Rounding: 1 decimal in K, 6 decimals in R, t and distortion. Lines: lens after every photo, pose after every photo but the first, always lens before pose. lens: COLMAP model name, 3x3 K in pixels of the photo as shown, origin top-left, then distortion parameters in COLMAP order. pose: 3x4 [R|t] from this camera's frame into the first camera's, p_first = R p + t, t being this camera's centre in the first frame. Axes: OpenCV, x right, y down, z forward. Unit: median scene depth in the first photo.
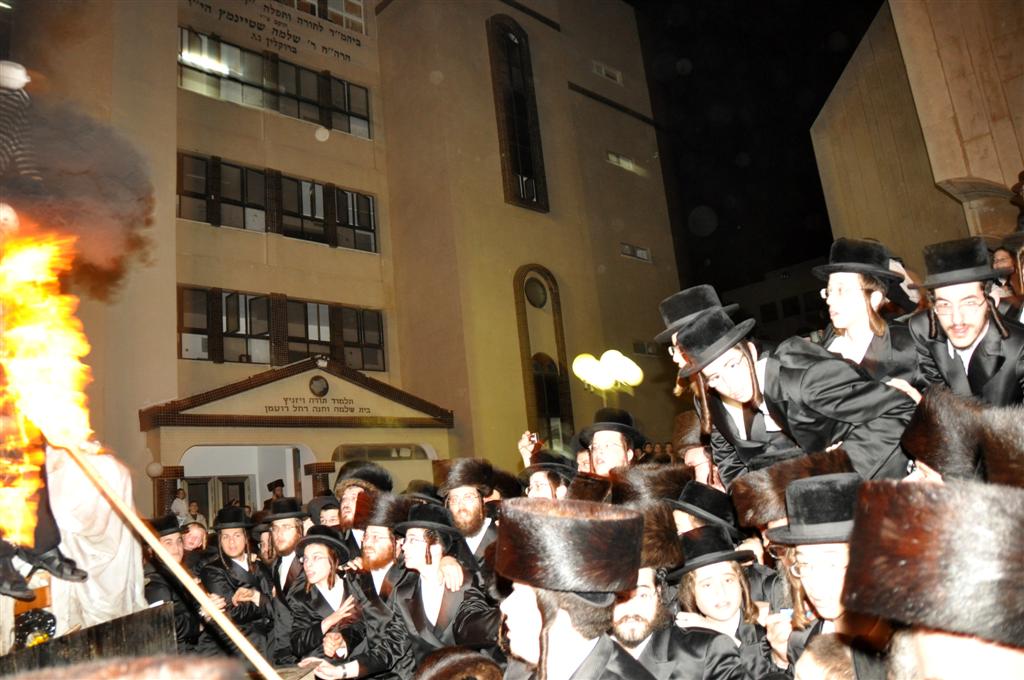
lens RADIAL K [[797.6, 0, 495.1], [0, 797.6, 346.3], [0, 0, 1]] dist [-0.155890, 0.110079]
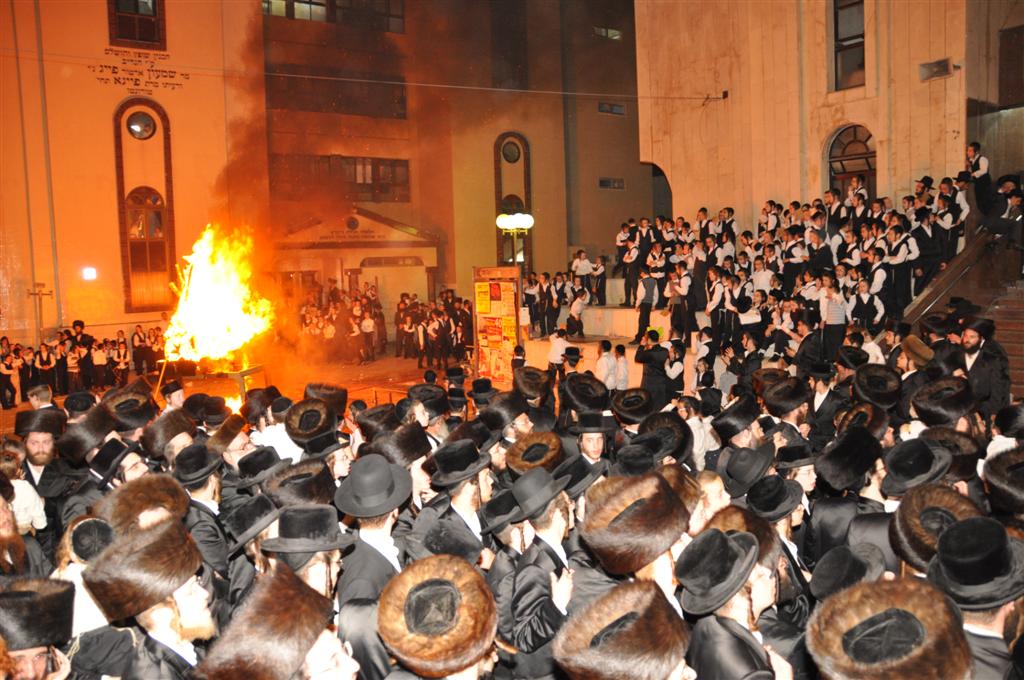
lens RADIAL K [[797.6, 0, 511.3], [0, 797.6, 353.5], [0, 0, 1]] dist [-0.155890, 0.110079]
pose [[0.988307, 0.080882, -0.129260, 0.297832], [-0.036081, 0.947696, 0.317128, -0.196722], [0.148149, -0.308755, 0.939533, -0.524557]]
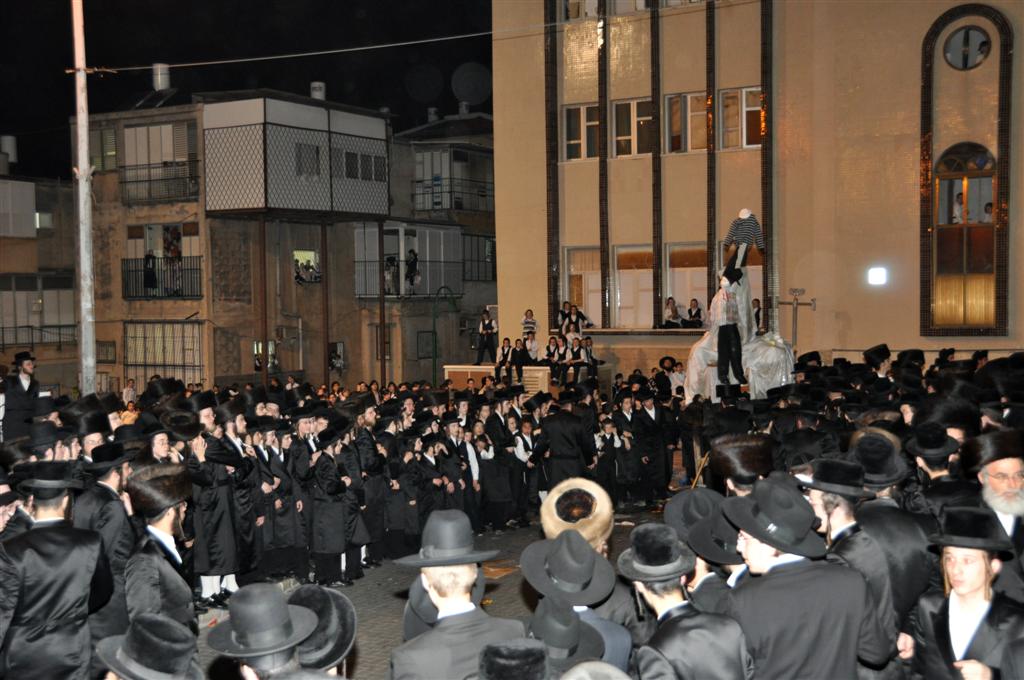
lens RADIAL K [[1306.7, 0, 514.4], [0, 1306.7, 340.6], [0, 0, 1]] dist [0.129276, 0.000000]
pose [[0.317221, 0.120521, -0.940662, 0.707484], [0.177911, 0.966718, 0.183857, -0.176872], [0.931514, -0.225677, 0.285221, -0.250079]]
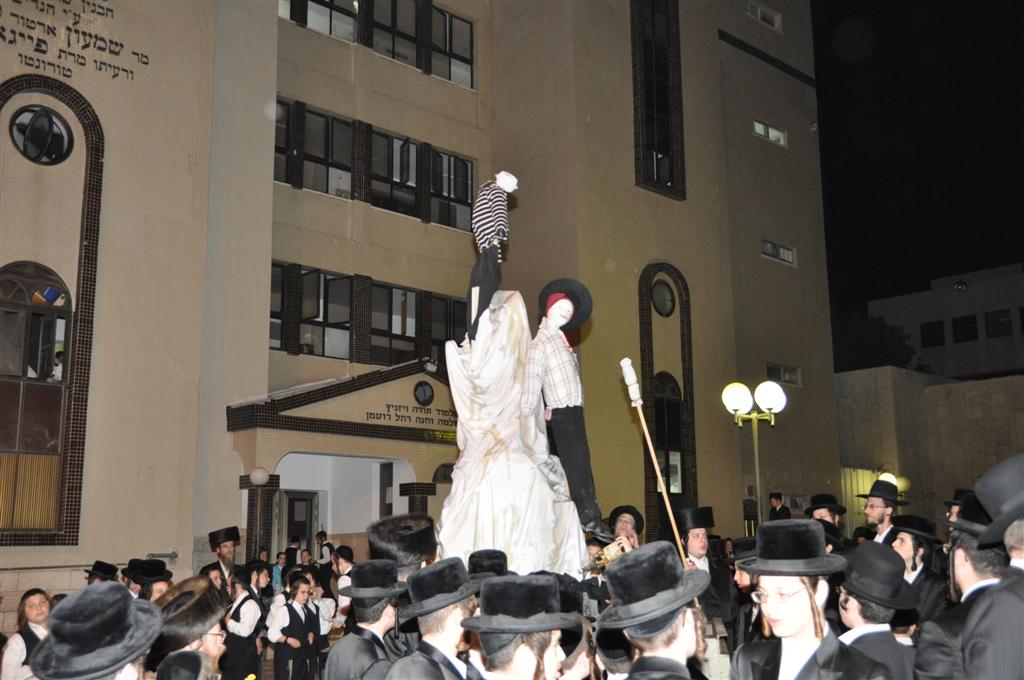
lens RADIAL K [[1132.2, 0, 519.5], [0, 1132.2, 343.7], [0, 0, 1]] dist [0.048674, 0.000000]
pose [[0.996231, 0.086702, 0.002601, -0.107035], [-0.086719, 0.996205, 0.007499, -0.018215], [-0.001941, -0.007696, 0.999969, -0.195430]]
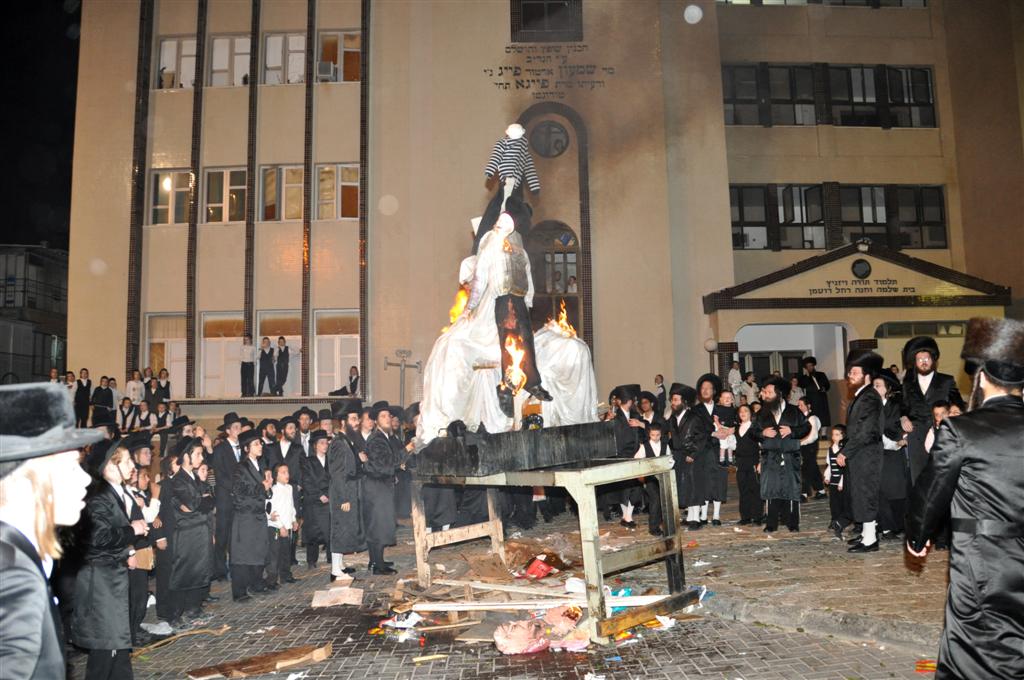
lens RADIAL K [[797.6, 0, 517.3], [0, 797.6, 350.1], [0, 0, 1]] dist [-0.155890, 0.110079]
pose [[0.742544, 0.022054, -0.669434, 0.116729], [0.087722, 0.987647, 0.129839, -0.015440], [0.664028, -0.155135, 0.731437, -0.084214]]
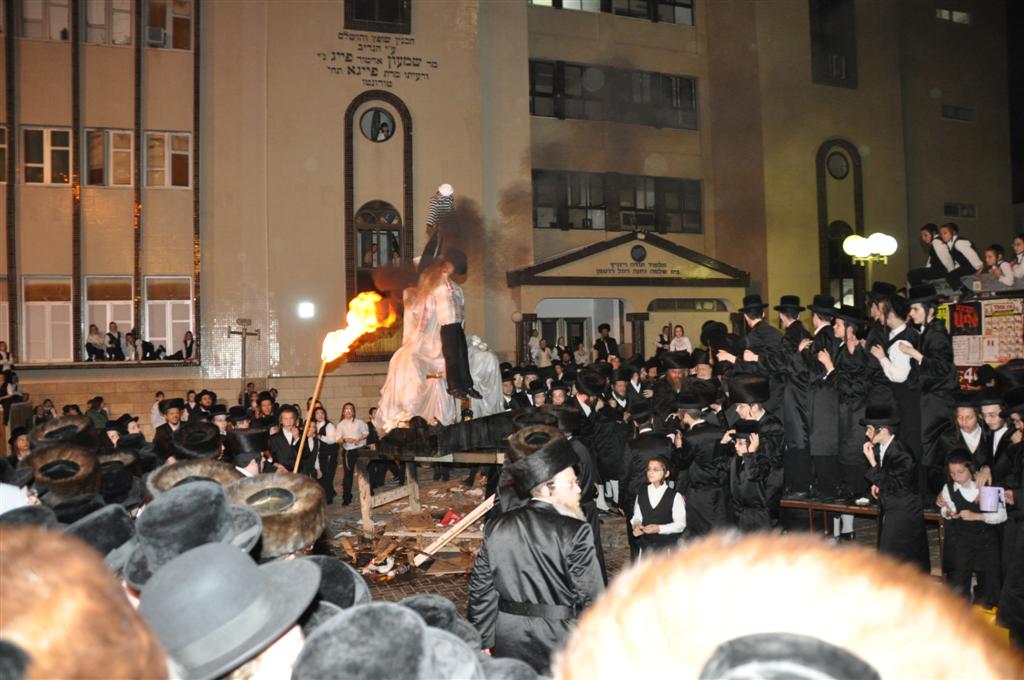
lens RADIAL K [[797.6, 0, 512.3], [0, 797.6, 348.8], [0, 0, 1]] dist [-0.155890, 0.110079]
pose [[0.910287, 0.075174, -0.407094, 0.106778], [0.019707, 0.974391, 0.223997, -0.076648], [0.413508, -0.211924, 0.885494, -0.218003]]
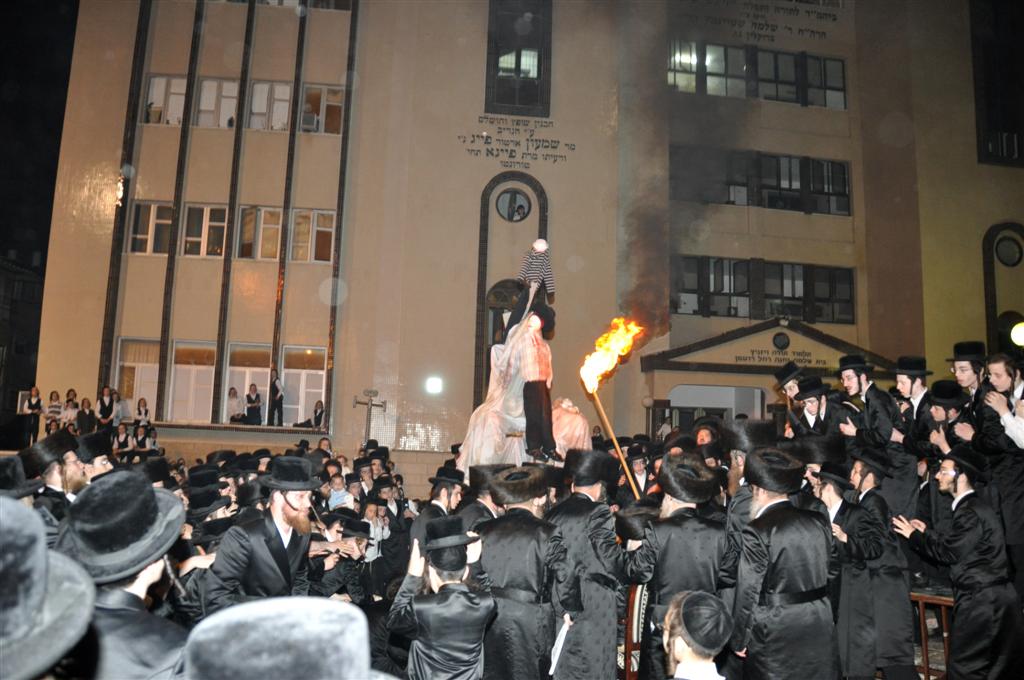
lens RADIAL K [[797.6, 0, 512.9], [0, 797.6, 355.6], [0, 0, 1]] dist [-0.155890, 0.110079]
pose [[0.808076, 0.052904, -0.586697, 0.128778], [0.012081, 0.994261, 0.106295, -0.050805], [0.588954, -0.092982, 0.802800, -0.180421]]
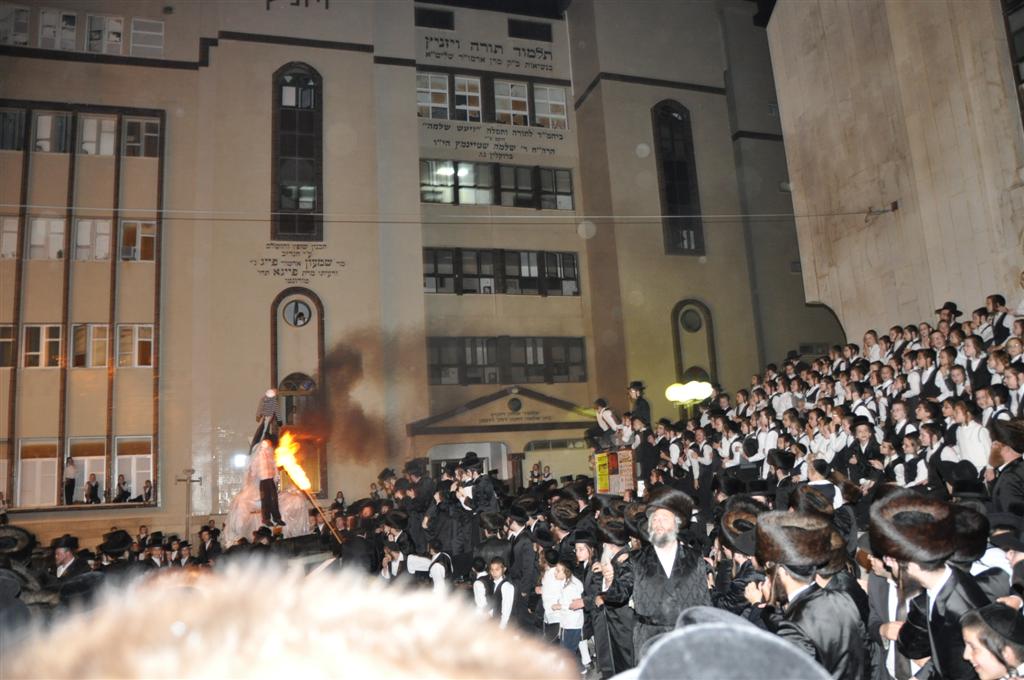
lens RADIAL K [[797.6, 0, 515.7], [0, 797.6, 355.9], [0, 0, 1]] dist [-0.155890, 0.110079]
pose [[0.905608, -0.020772, -0.423607, 0.383566], [0.057653, 0.995558, 0.074434, -0.138516], [0.420179, -0.091830, 0.902783, -0.359970]]
